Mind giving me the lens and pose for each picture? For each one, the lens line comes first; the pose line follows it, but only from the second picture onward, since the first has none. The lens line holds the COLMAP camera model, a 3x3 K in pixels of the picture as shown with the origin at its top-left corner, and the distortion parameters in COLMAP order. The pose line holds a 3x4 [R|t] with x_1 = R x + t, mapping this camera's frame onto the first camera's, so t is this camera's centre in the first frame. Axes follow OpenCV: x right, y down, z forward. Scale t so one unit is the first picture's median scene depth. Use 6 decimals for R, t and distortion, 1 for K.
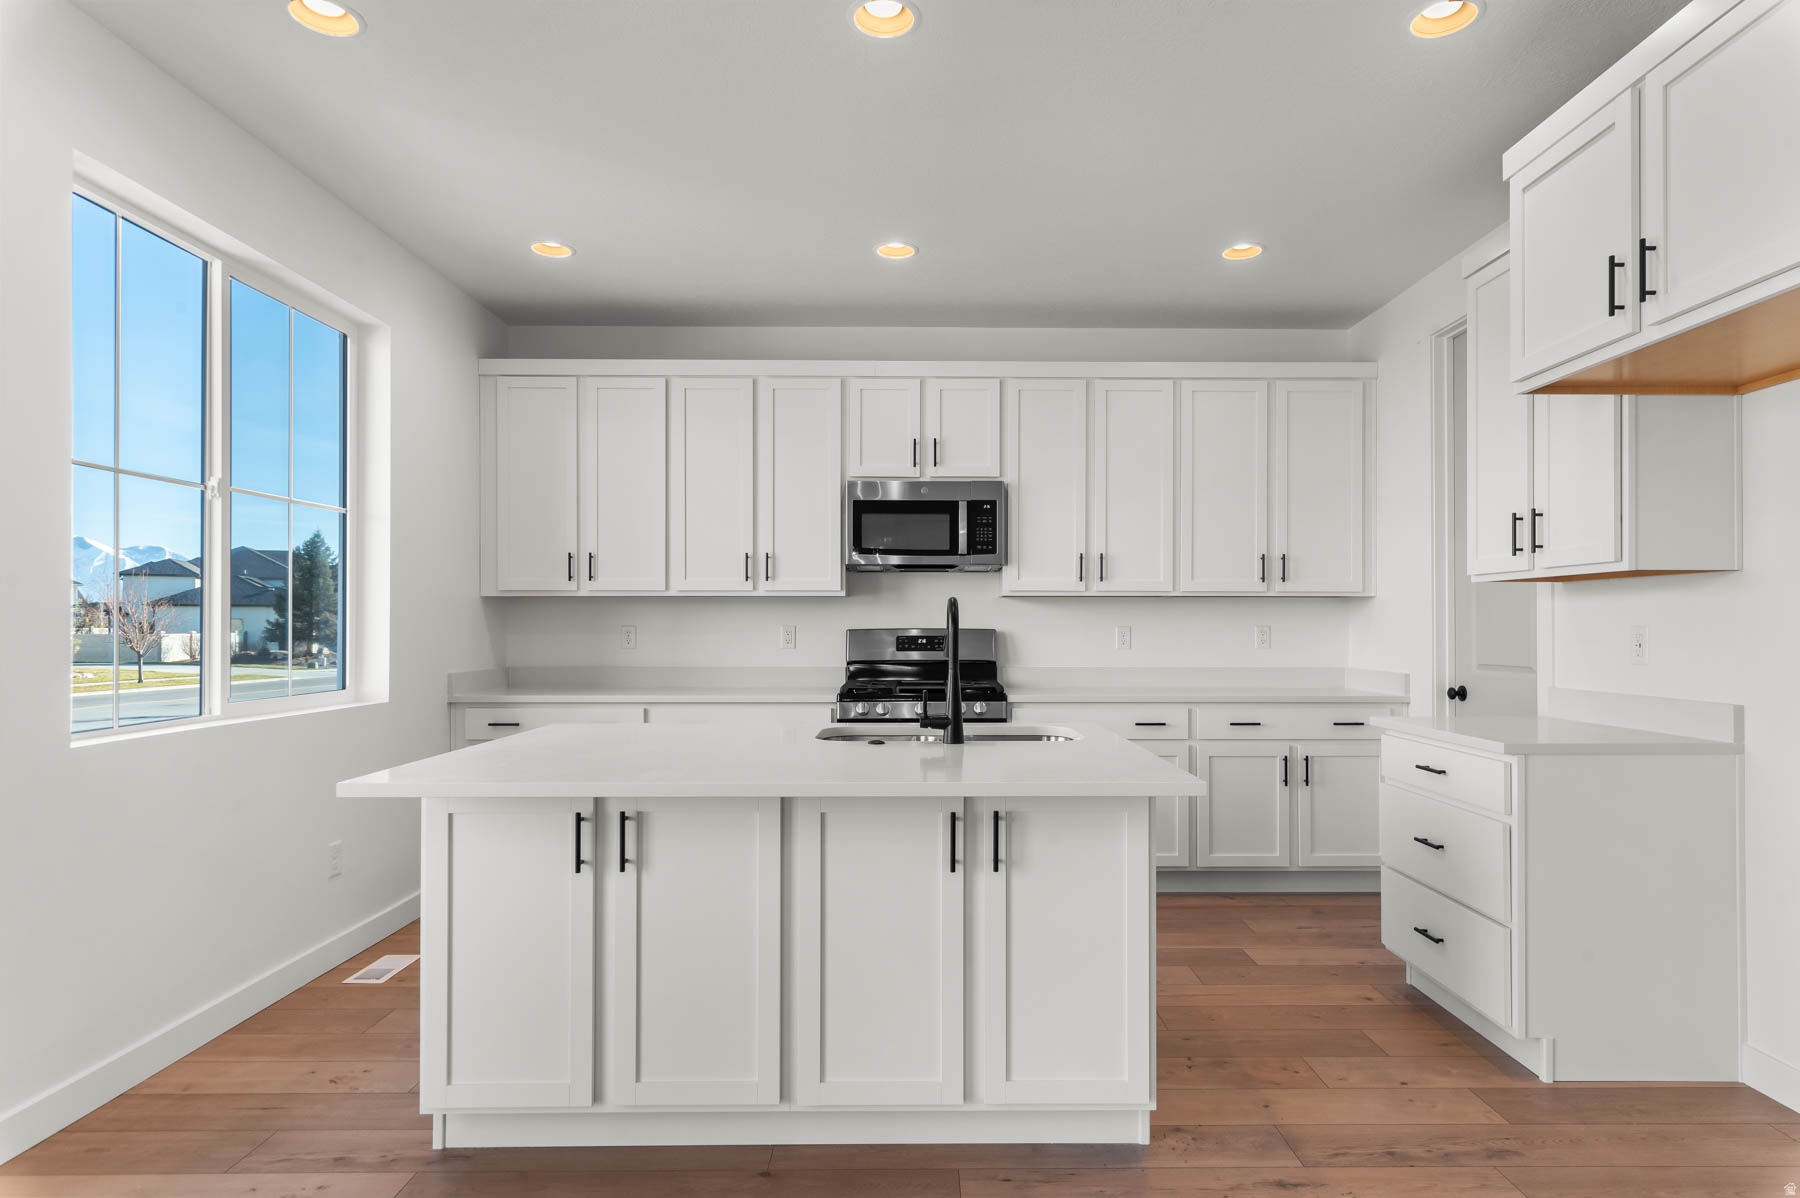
lens RADIAL K [[1022.3, 0, 933.9], [0, 1022.3, 620.3], [0, 0, 1]] dist [0.004429, 0.000891]
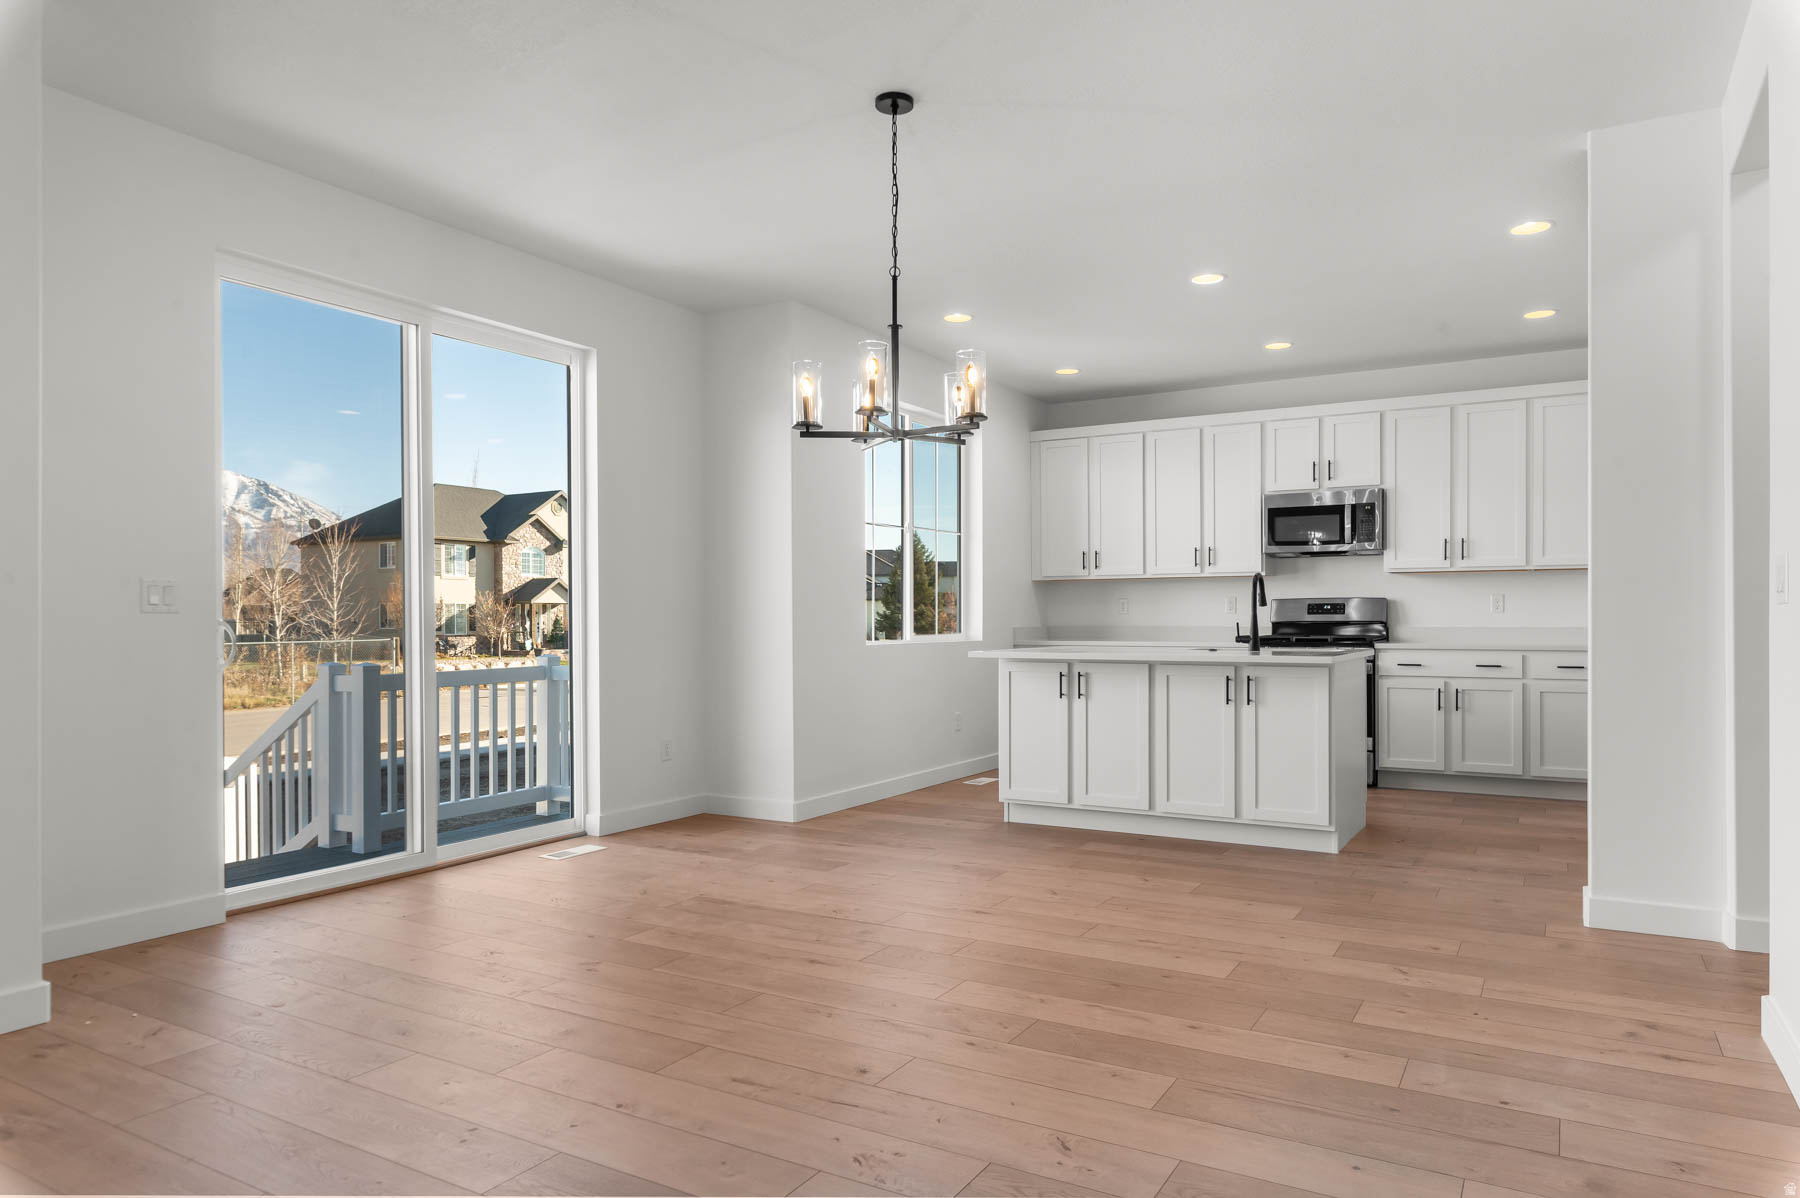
lens RADIAL K [[1134.4, 0, 902.9], [0, 1134.4, 620.9], [0, 0, 1]] dist [-0.002948, -0.000196]
pose [[0.852676, -0.001725, -0.522438, 0.310342], [0.005726, 0.999965, 0.006045, 0.027514], [0.522409, -0.008146, 0.852656, -0.615136]]
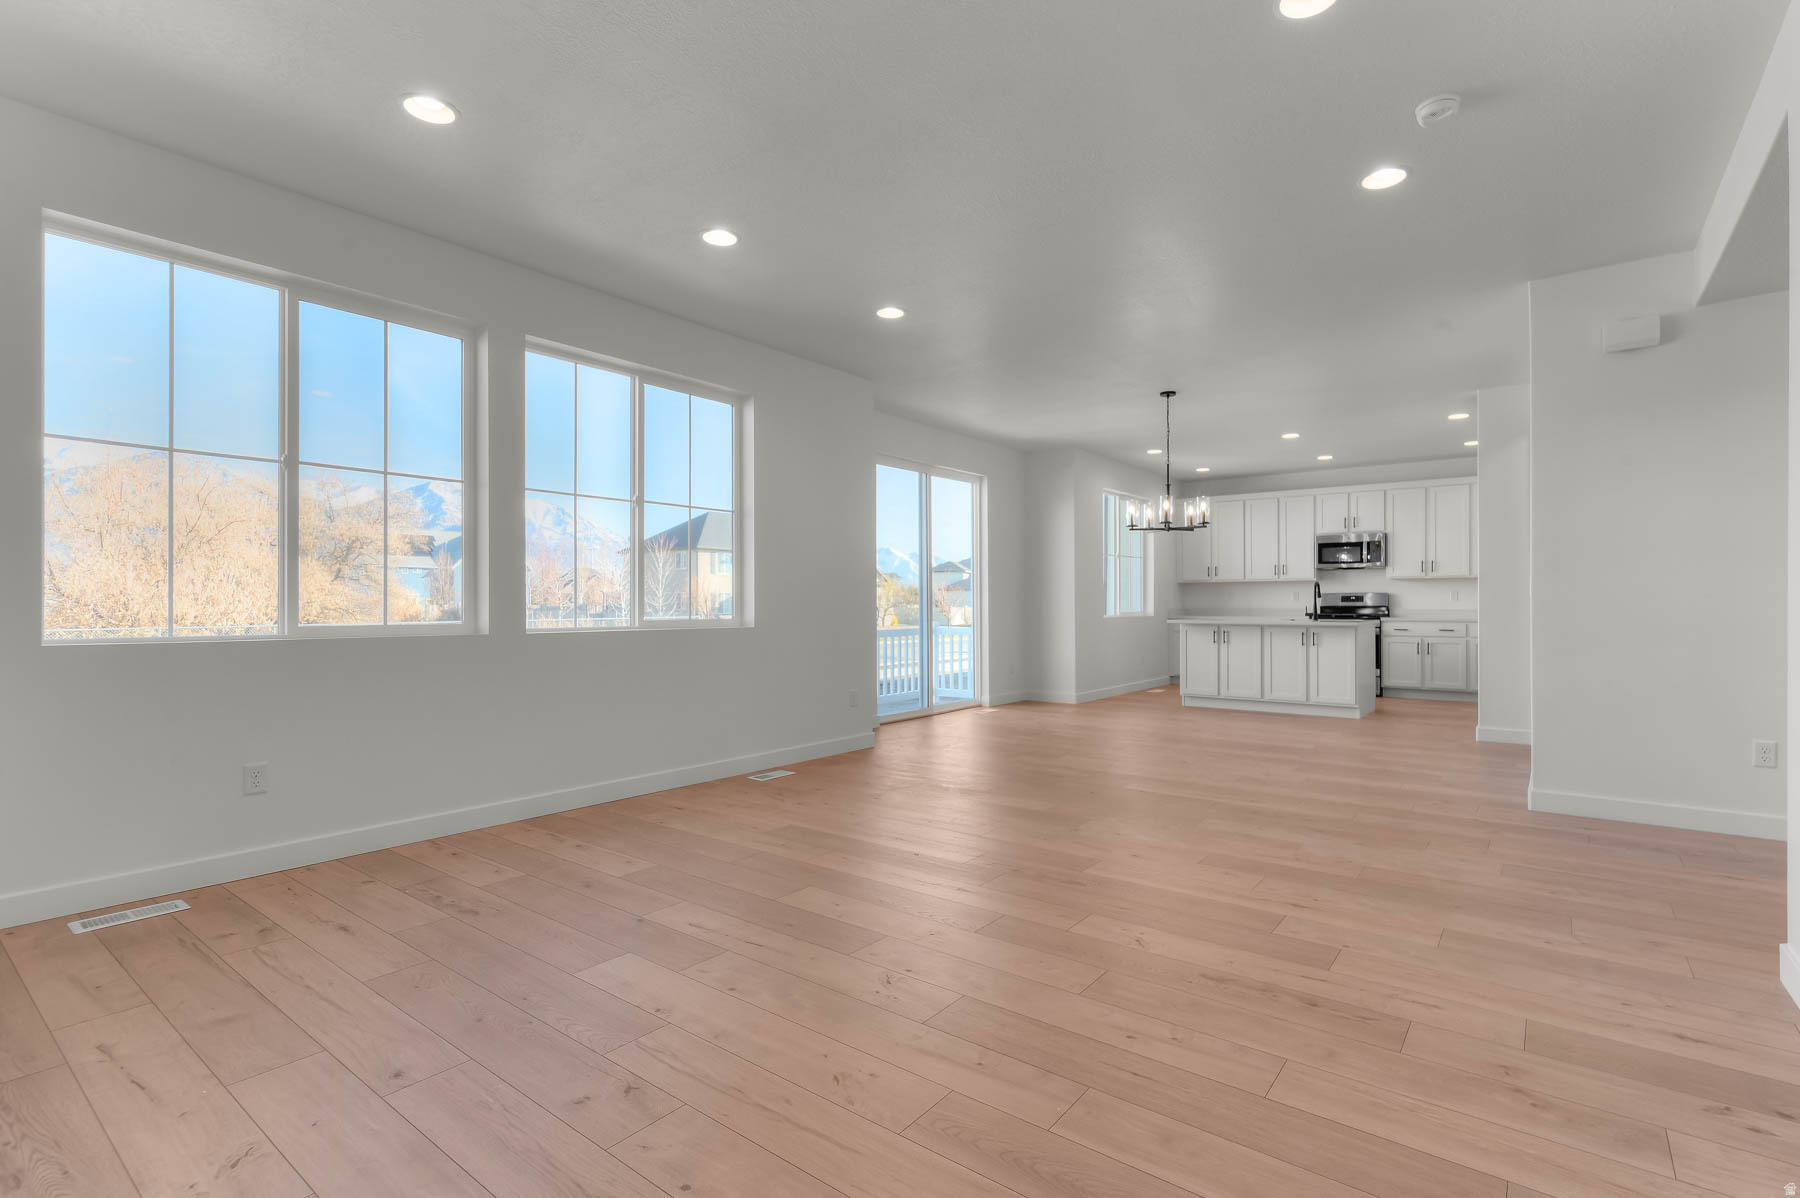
lens RADIAL K [[837.4, 0, 900.0], [0, 837.4, 599.0], [0, 0, 1]] dist [-0.000985, -0.000174]
pose [[0.775044, -0.003854, -0.631895, 0.434365], [0.003486, 0.999992, -0.001824, 0.023775], [0.631897, -0.000789, 0.775052, -1.298205]]
